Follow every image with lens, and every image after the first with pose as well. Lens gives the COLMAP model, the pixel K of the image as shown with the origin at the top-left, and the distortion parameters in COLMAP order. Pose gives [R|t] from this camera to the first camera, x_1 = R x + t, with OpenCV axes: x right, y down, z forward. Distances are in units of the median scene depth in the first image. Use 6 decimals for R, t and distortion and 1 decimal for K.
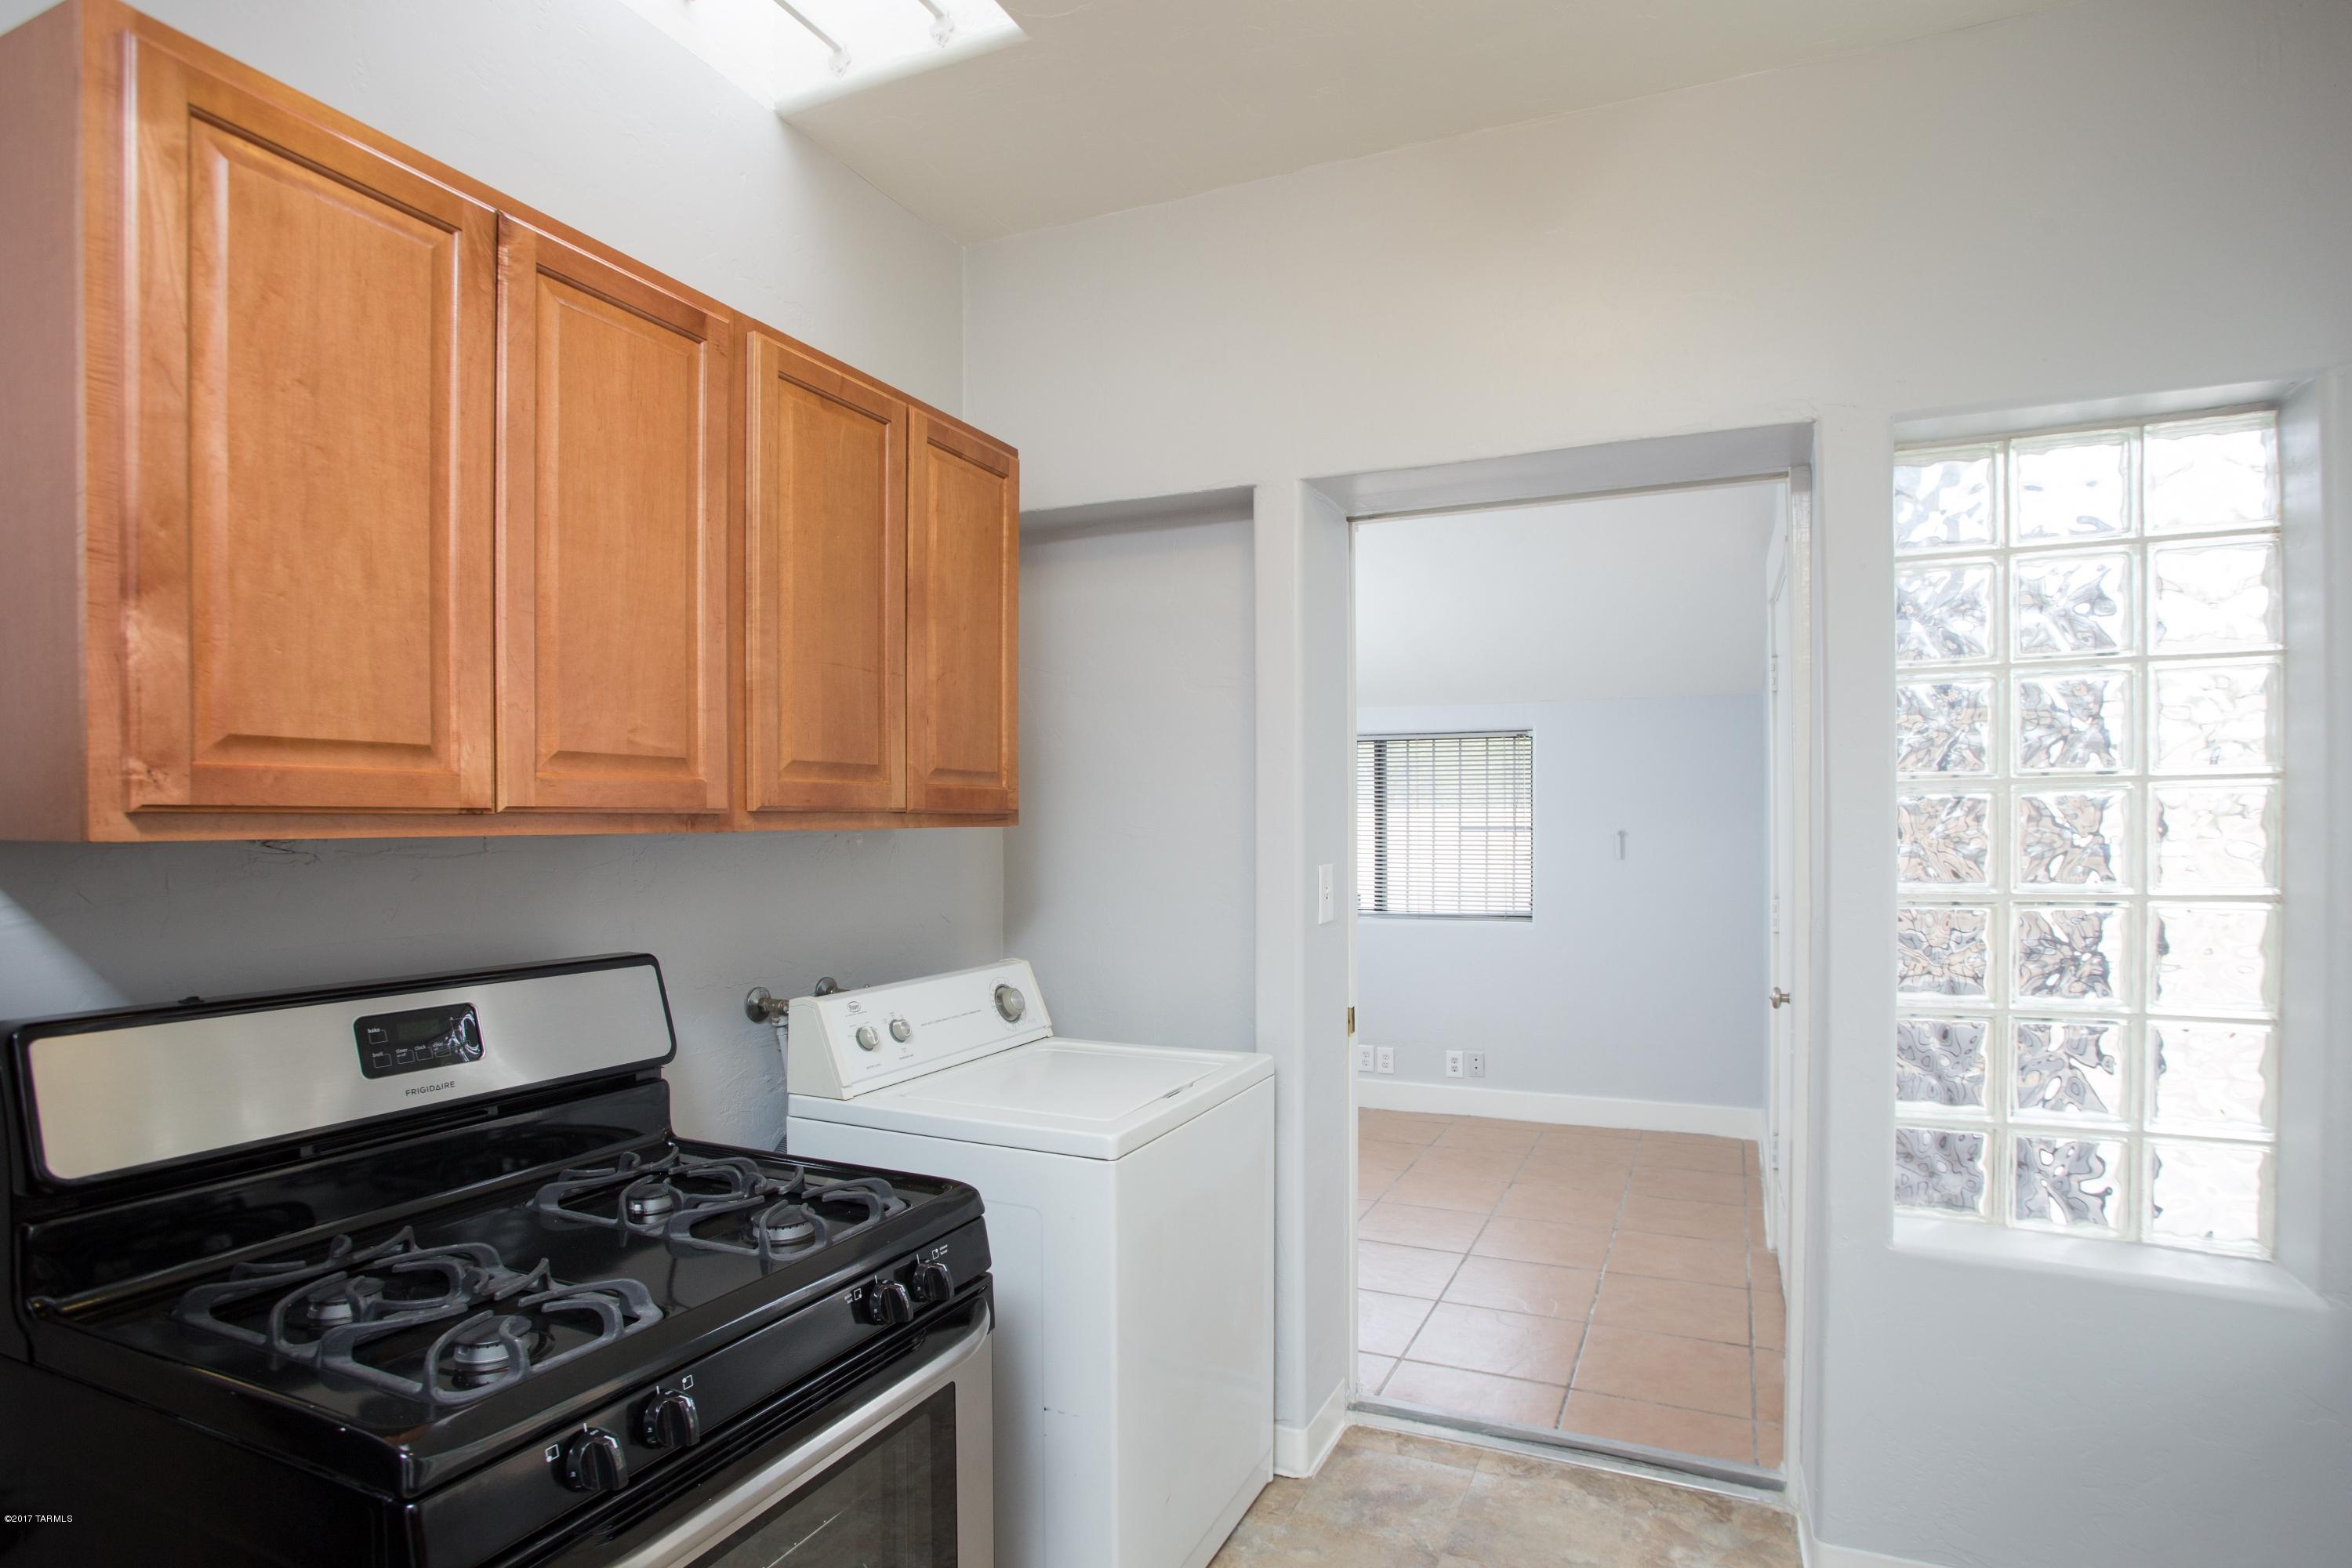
lens RADIAL K [[1189.8, 0, 1182.4], [0, 1189.8, 851.1], [0, 0, 1]] dist [-0.032616, 0.003212]
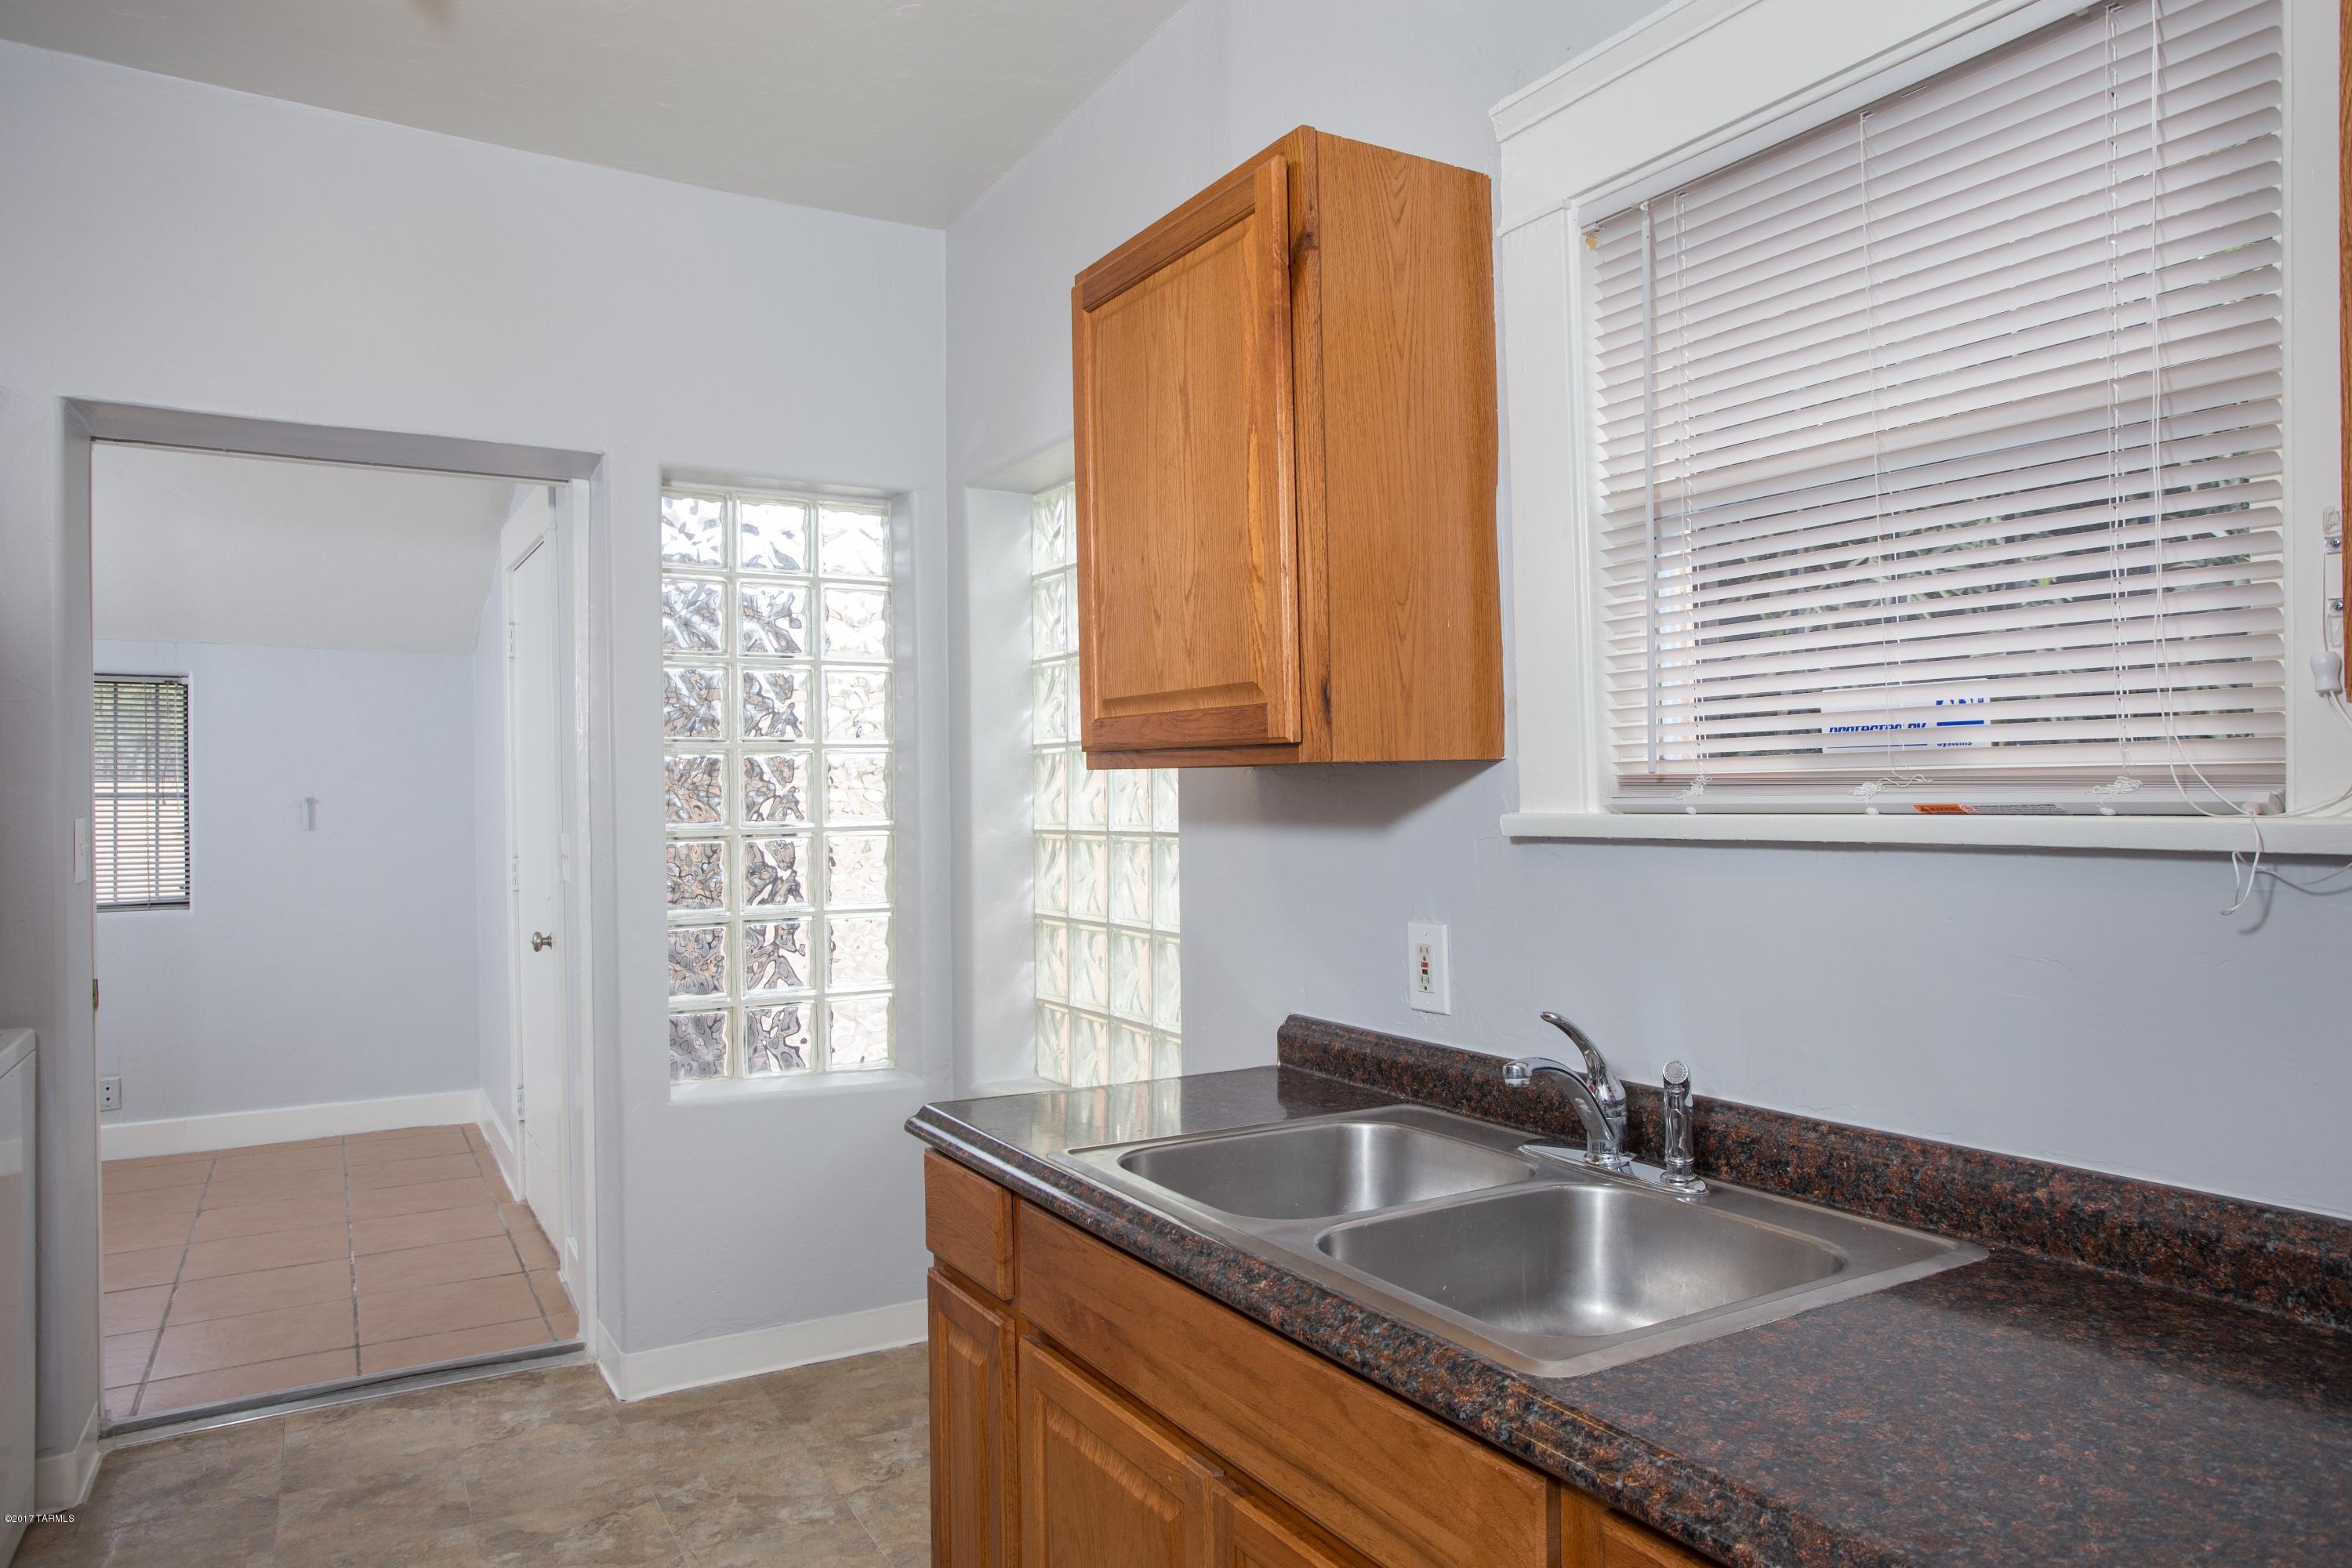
lens RADIAL K [[1530.1, 0, 1182.2], [0, 1530.1, 791.0], [0, 0, 1]] dist [0.005555, 0.007022]
pose [[0.577495, 0.006357, 0.816370, -0.429425], [0.022827, 0.999453, -0.023930, 0.046078], [-0.816075, 0.032454, 0.577034, -0.424607]]
